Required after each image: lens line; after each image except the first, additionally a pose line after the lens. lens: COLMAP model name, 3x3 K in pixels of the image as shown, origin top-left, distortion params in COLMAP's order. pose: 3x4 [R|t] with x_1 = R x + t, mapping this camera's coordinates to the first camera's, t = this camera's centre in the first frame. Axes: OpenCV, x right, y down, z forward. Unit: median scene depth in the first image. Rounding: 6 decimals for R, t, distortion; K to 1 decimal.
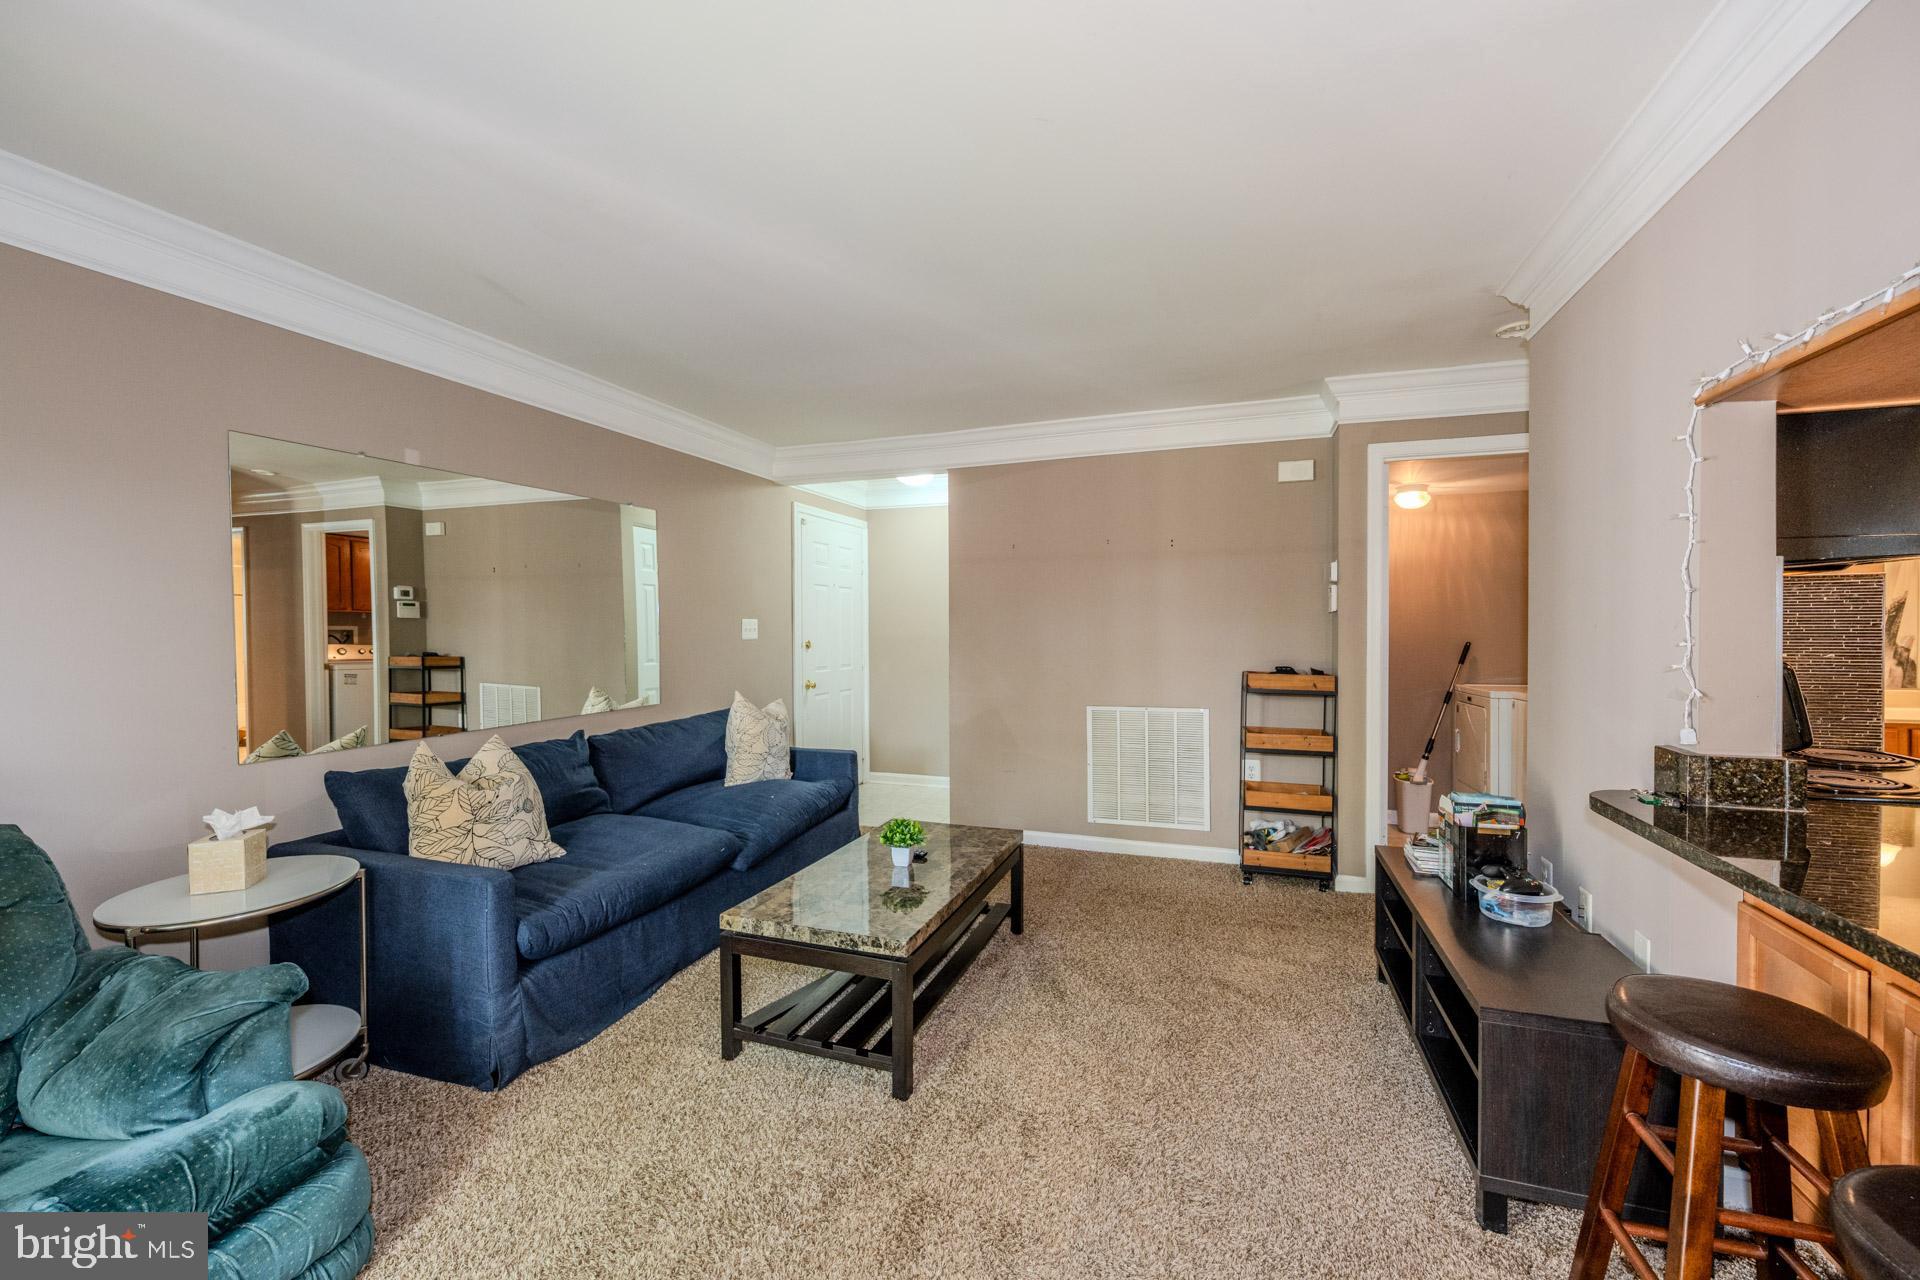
lens RADIAL K [[768.0, 0, 960.0], [0, 768.0, 640.0], [0, 0, 1]] dist [0.000701, 0.000318]
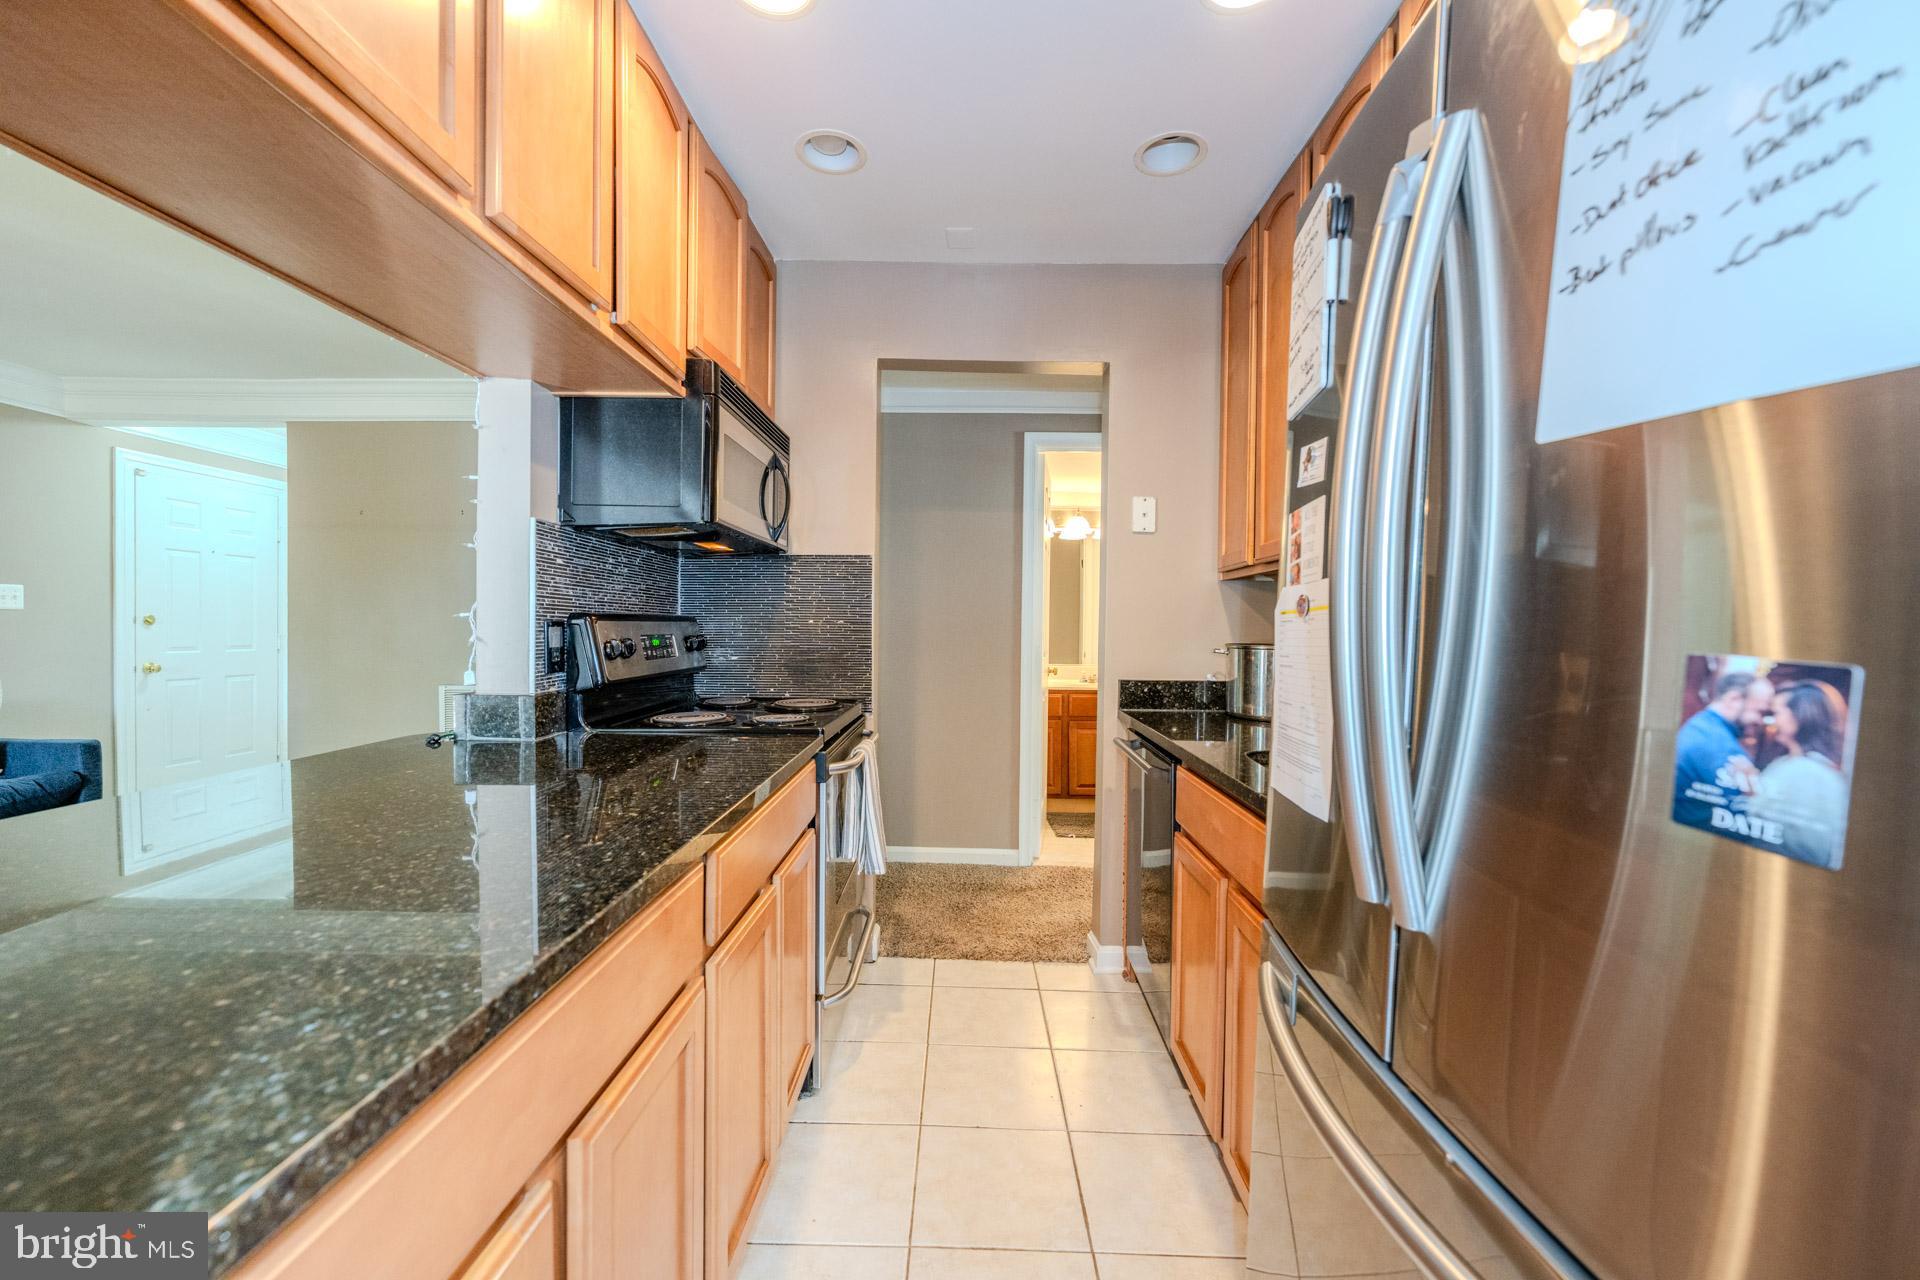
lens RADIAL K [[768.0, 0, 960.0], [0, 768.0, 640.0], [0, 0, 1]] dist [0.000701, 0.000318]
pose [[0.946900, 0.010749, 0.321349, 0.540625], [-0.011198, 0.999937, -0.000452, 0.026704], [-0.321334, -0.003170, 0.946961, -0.117549]]
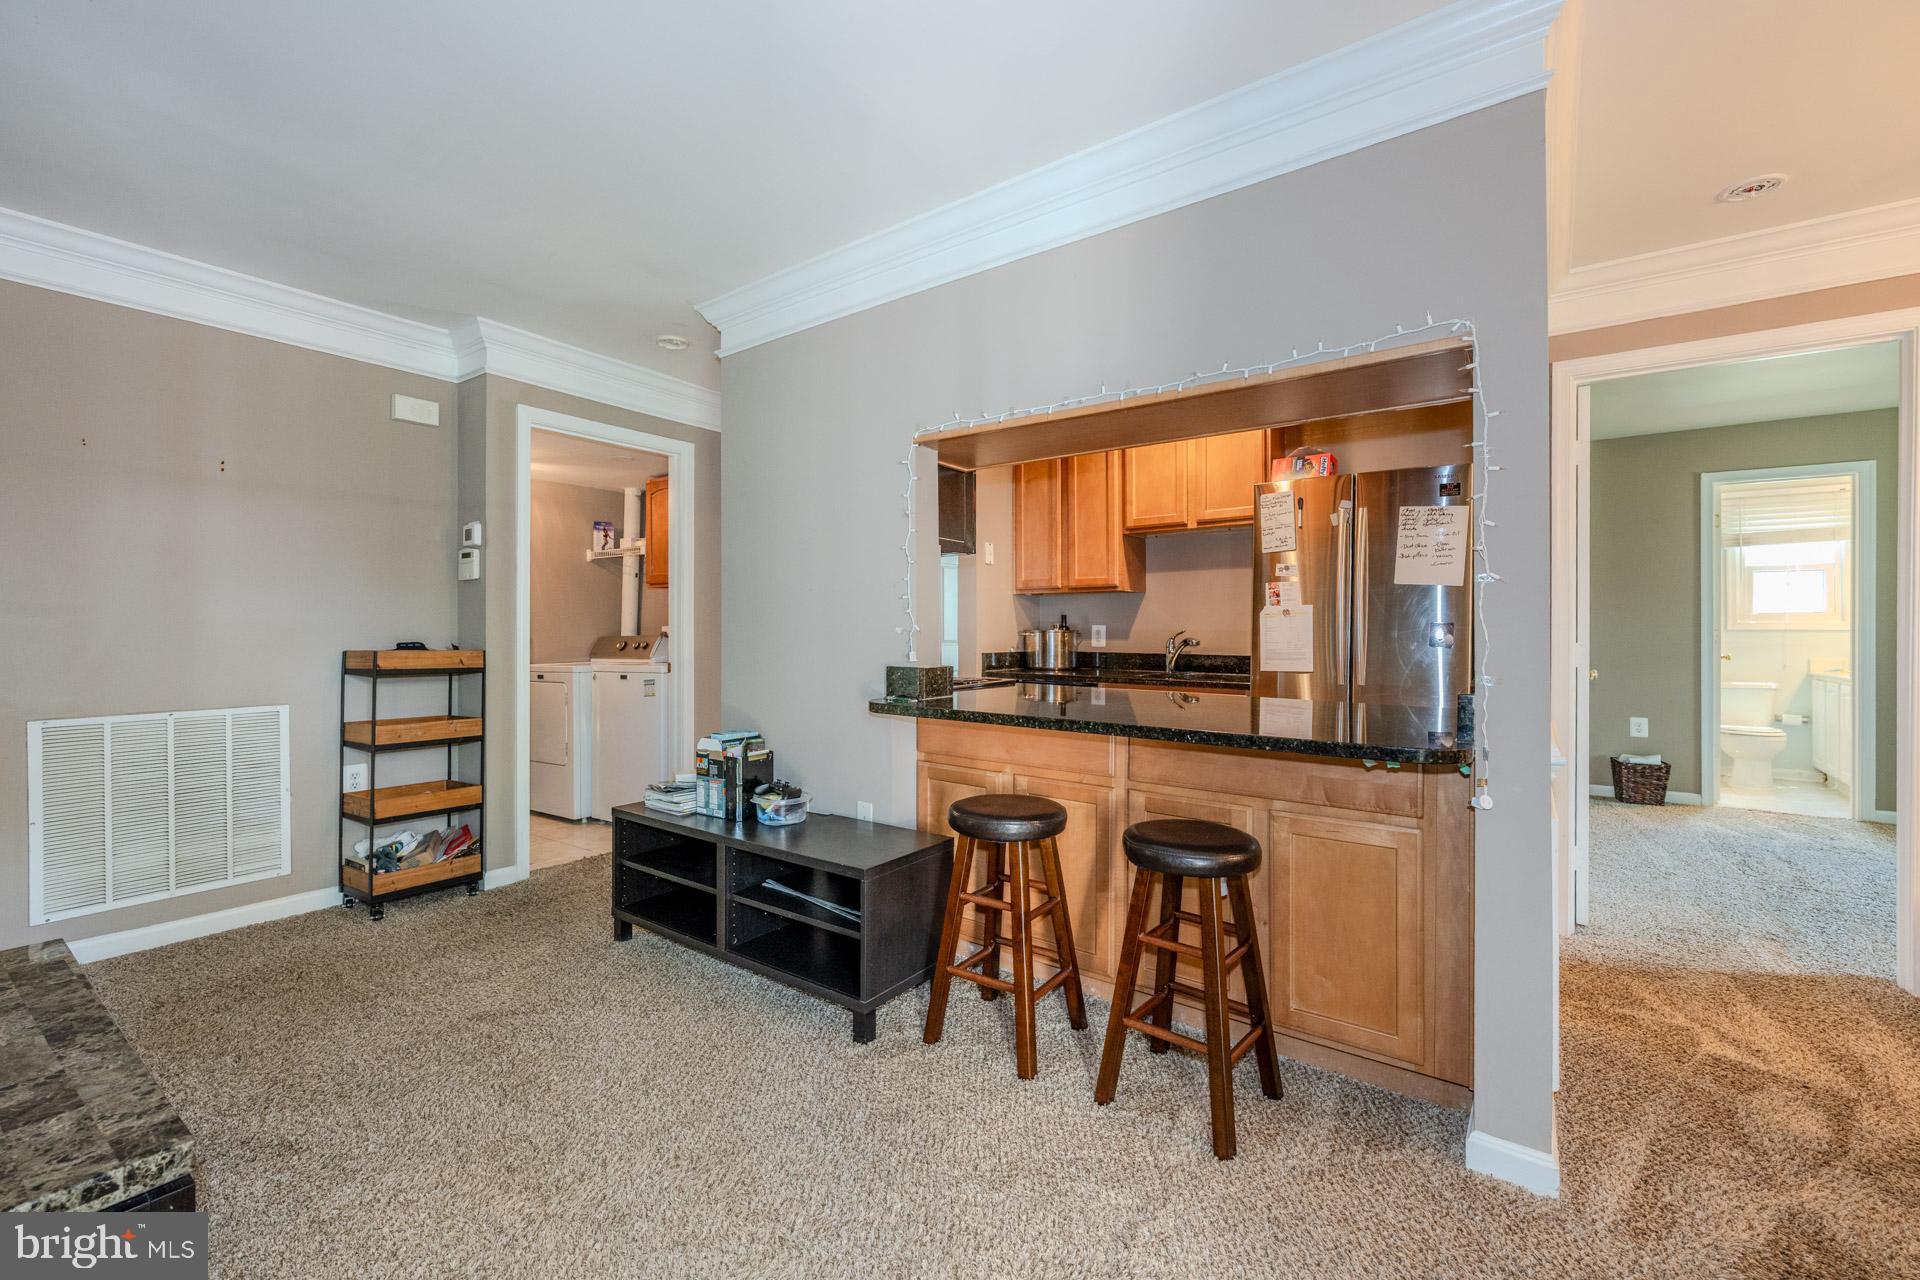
lens RADIAL K [[789.2, 0, 960.7], [0, 789.2, 629.7], [0, 0, 1]] dist [-0.002998, -0.000355]
pose [[0.277468, 0.006012, 0.960716, -0.233570], [0.012980, 0.999866, -0.010006, 0.037823], [-0.960647, 0.015246, 0.277353, 0.201072]]
